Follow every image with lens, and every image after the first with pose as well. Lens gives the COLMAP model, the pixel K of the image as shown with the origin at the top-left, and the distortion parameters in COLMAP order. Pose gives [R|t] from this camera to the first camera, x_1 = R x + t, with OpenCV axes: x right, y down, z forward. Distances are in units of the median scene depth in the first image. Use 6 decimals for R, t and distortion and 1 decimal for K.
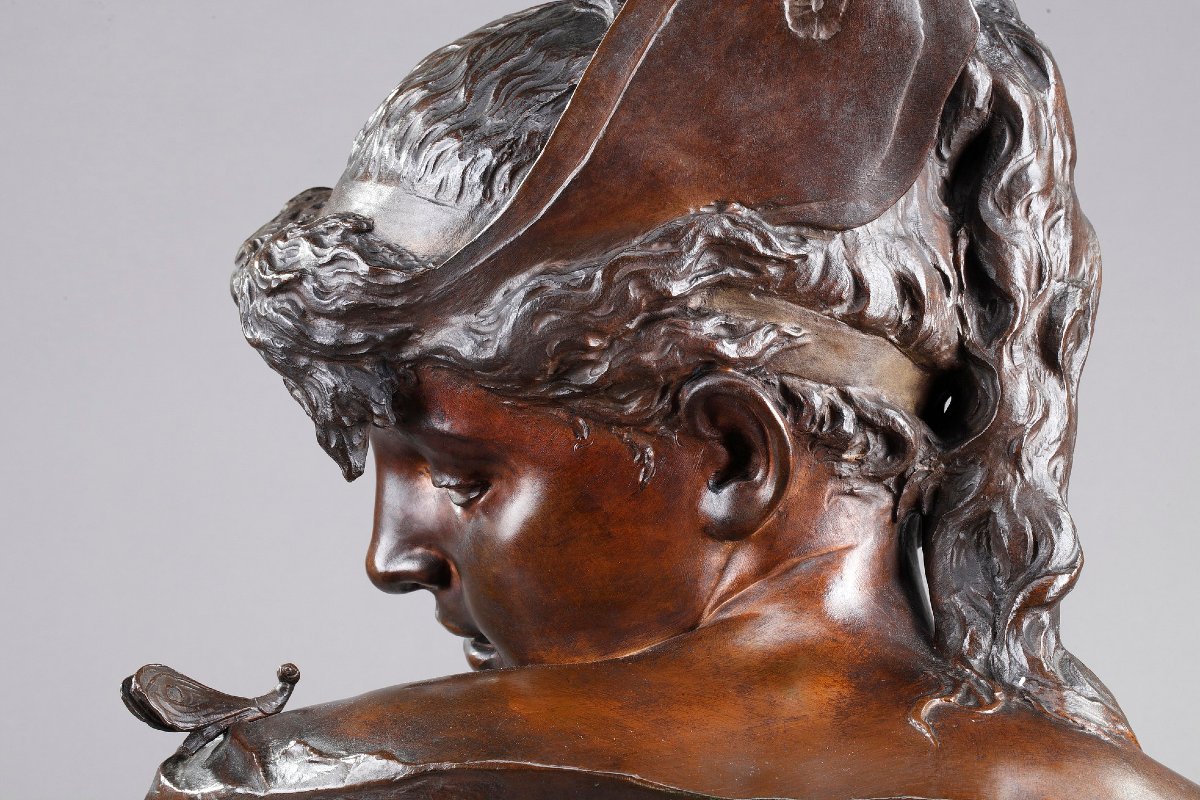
lens RADIAL K [[3715.8, 0, 600.0], [0, 3715.8, 400.0], [0, 0, 1]] dist [-0.092198, 1.999858]
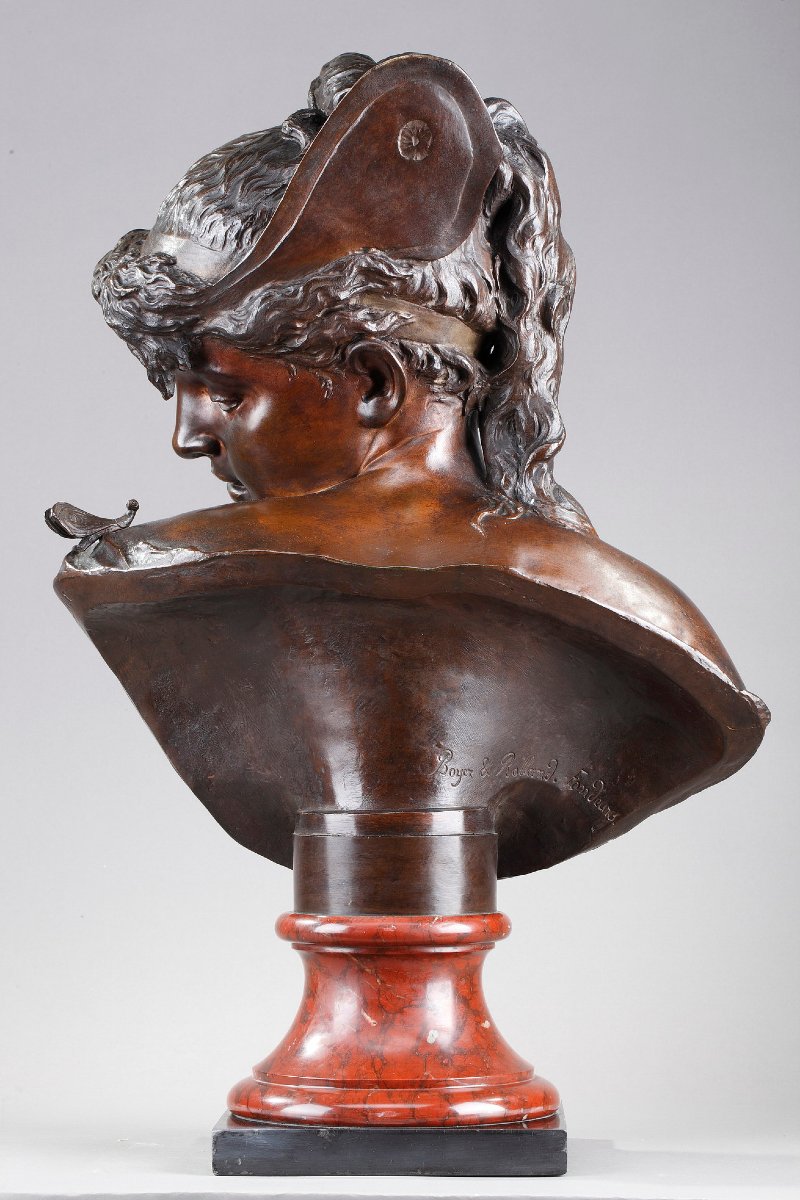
lens RADIAL K [[3715.8, 0, 400.0], [0, 3715.8, 600.0], [0, 0, 1]] dist [-0.092198, 1.999858]
pose [[0.998972, -0.023554, 0.038736, -0.025770], [0.019116, 0.993613, 0.111206, -0.082535], [-0.041108, -0.110352, 0.993042, -0.843257]]
